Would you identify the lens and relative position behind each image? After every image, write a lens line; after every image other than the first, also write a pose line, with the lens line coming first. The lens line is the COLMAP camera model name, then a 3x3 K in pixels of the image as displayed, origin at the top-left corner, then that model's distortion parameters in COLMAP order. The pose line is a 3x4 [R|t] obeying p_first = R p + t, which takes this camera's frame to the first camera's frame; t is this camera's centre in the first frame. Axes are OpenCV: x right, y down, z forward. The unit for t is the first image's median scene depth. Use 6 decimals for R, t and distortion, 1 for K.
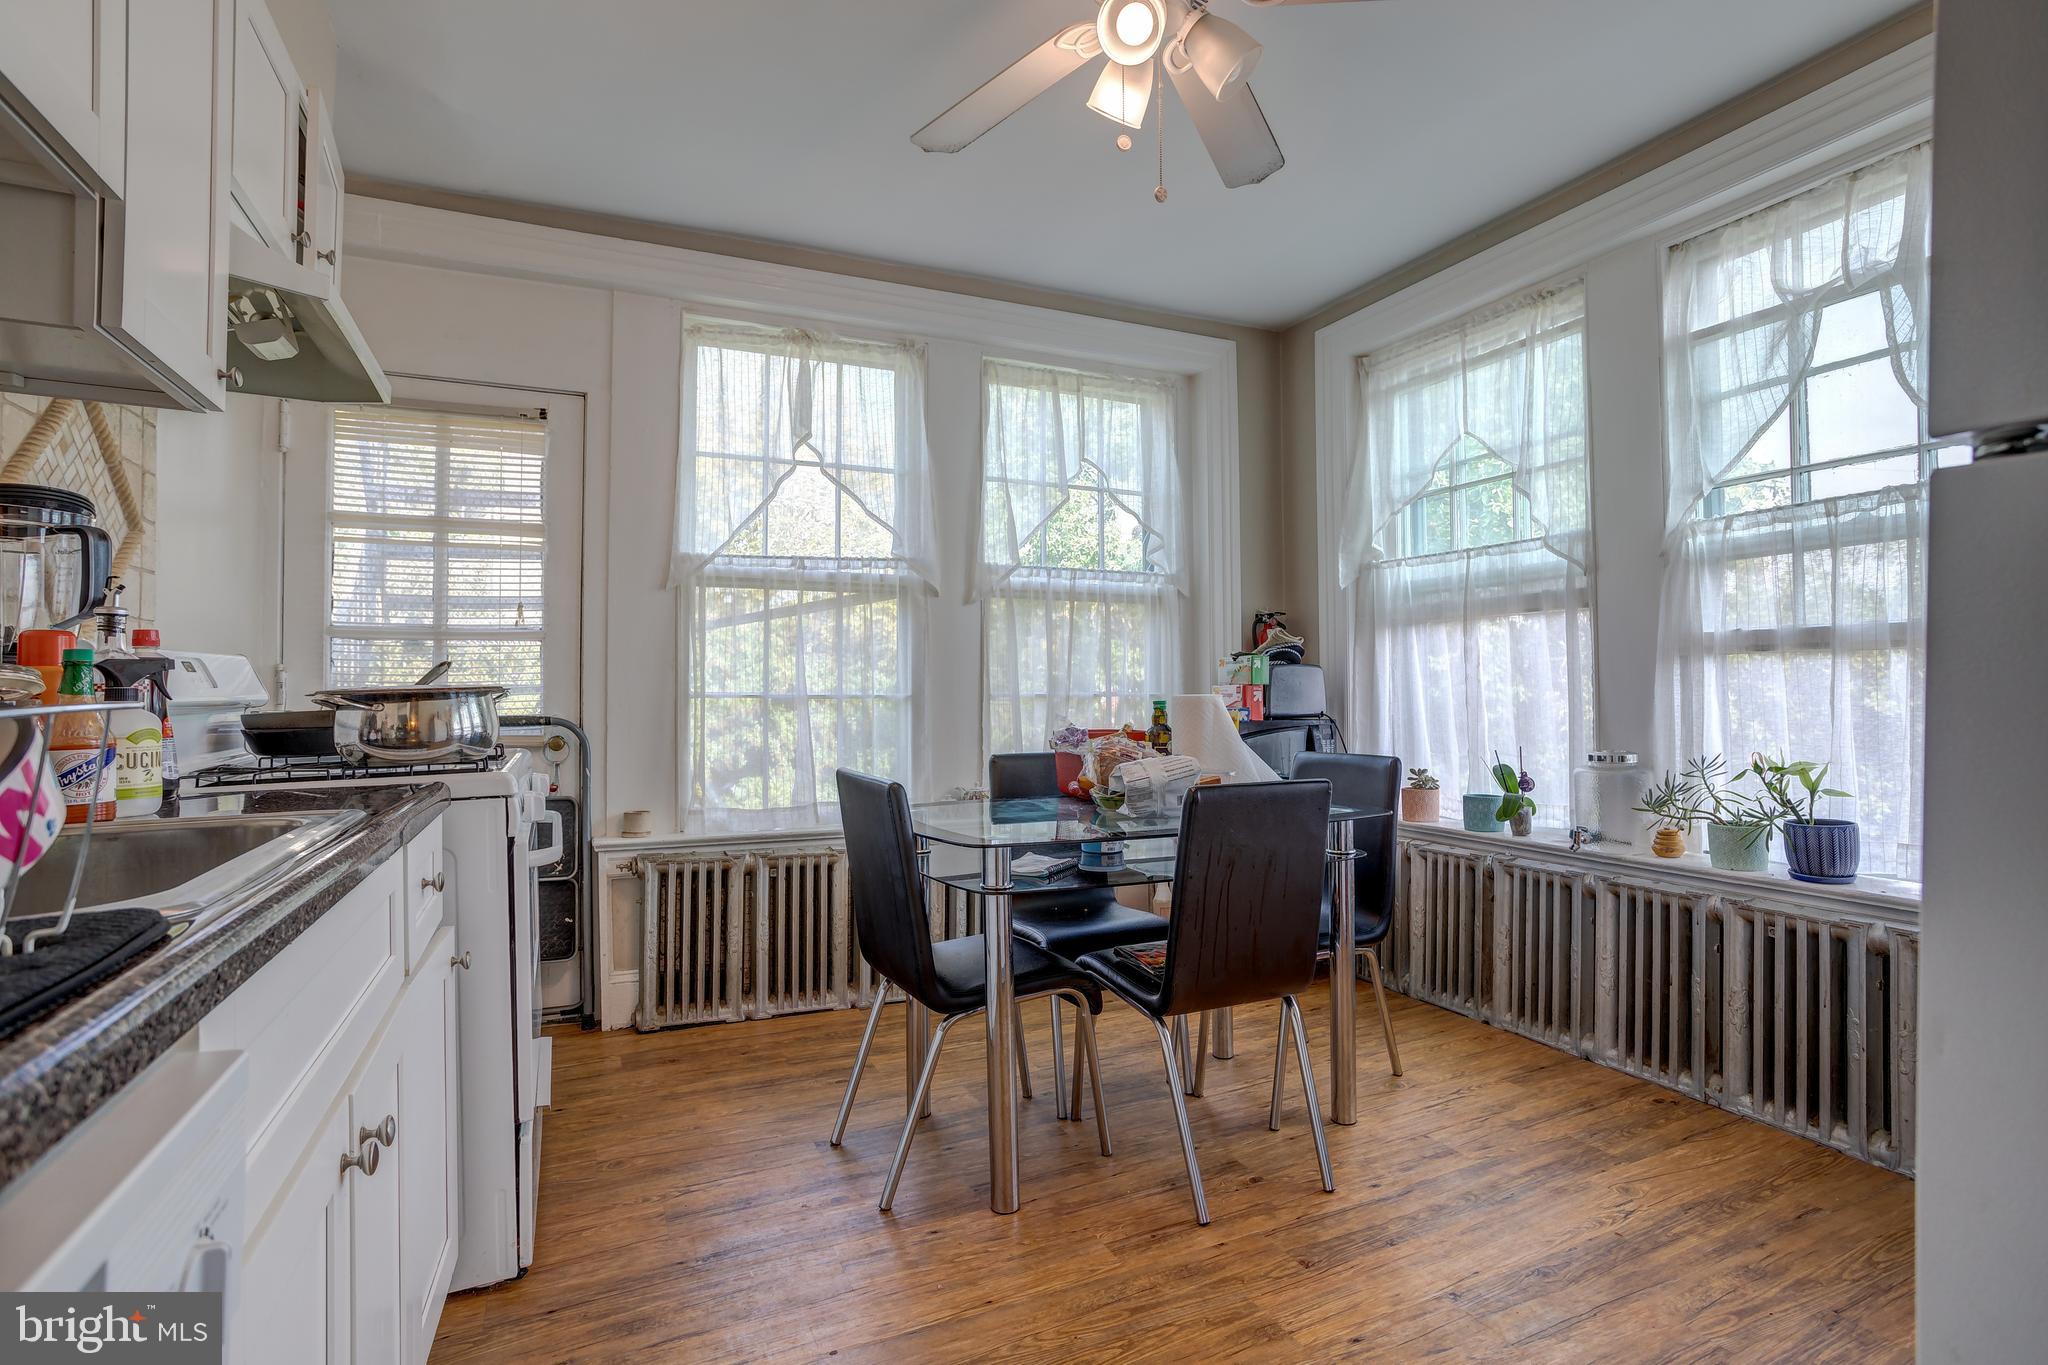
lens RADIAL K [[987.1, 0, 1014.7], [0, 987.1, 669.9], [0, 0, 1]] dist [-0.031604, 0.000910]
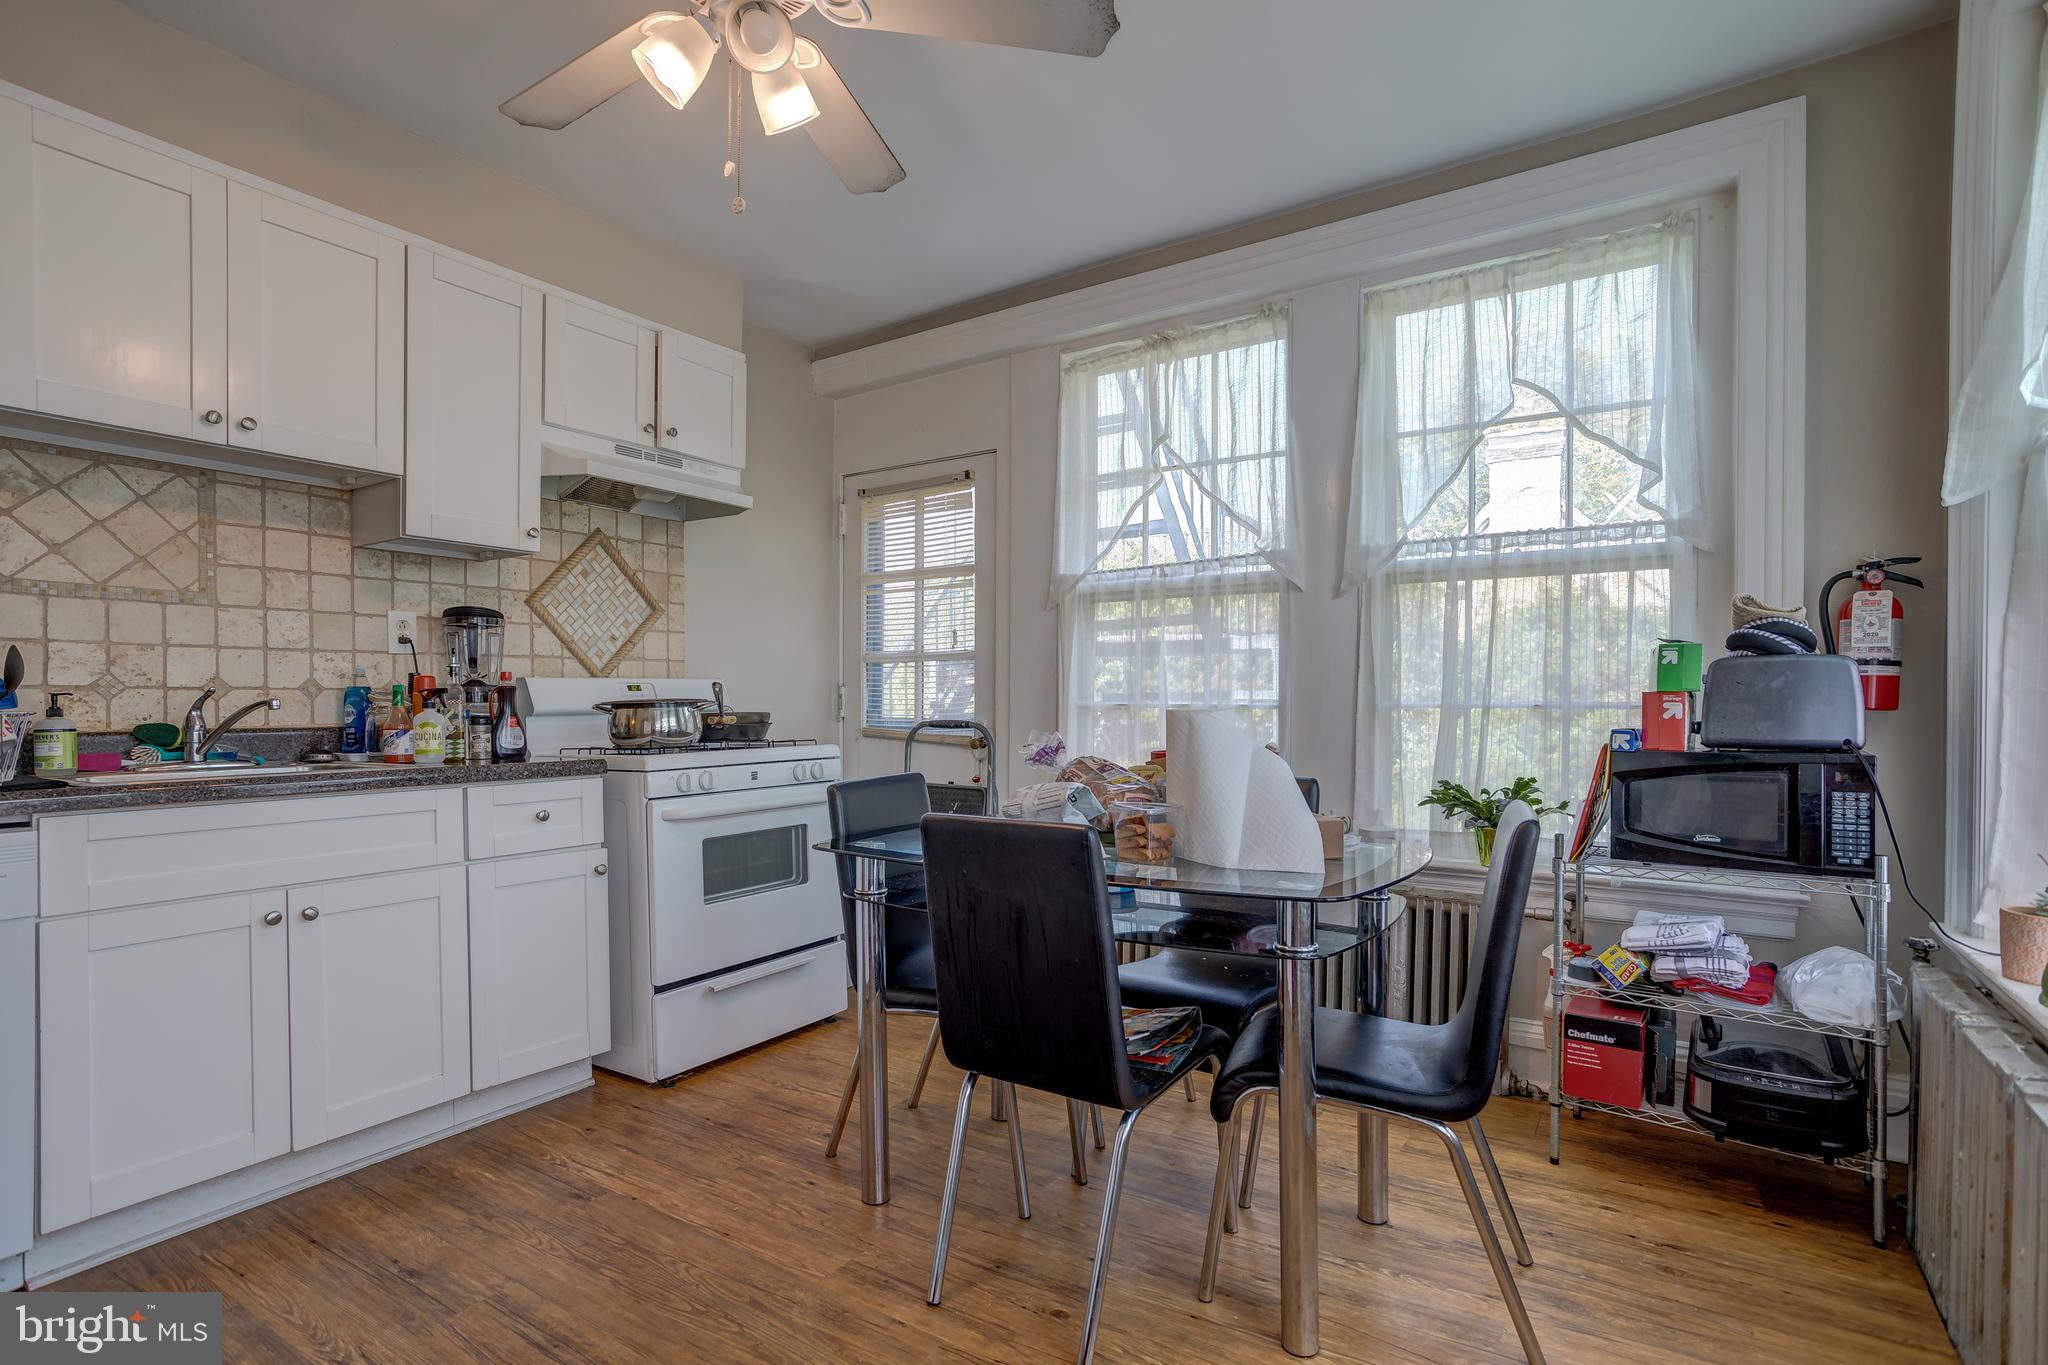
lens RADIAL K [[1053.8, 0, 1024.0], [0, 1053.8, 682.5], [0, 0, 1]] dist [-0.001578, 0.000200]
pose [[0.505222, -0.005919, -0.862969, 0.652304], [0.019092, 0.999808, 0.004320, -0.004025], [0.862778, -0.018658, 0.505238, 0.359649]]
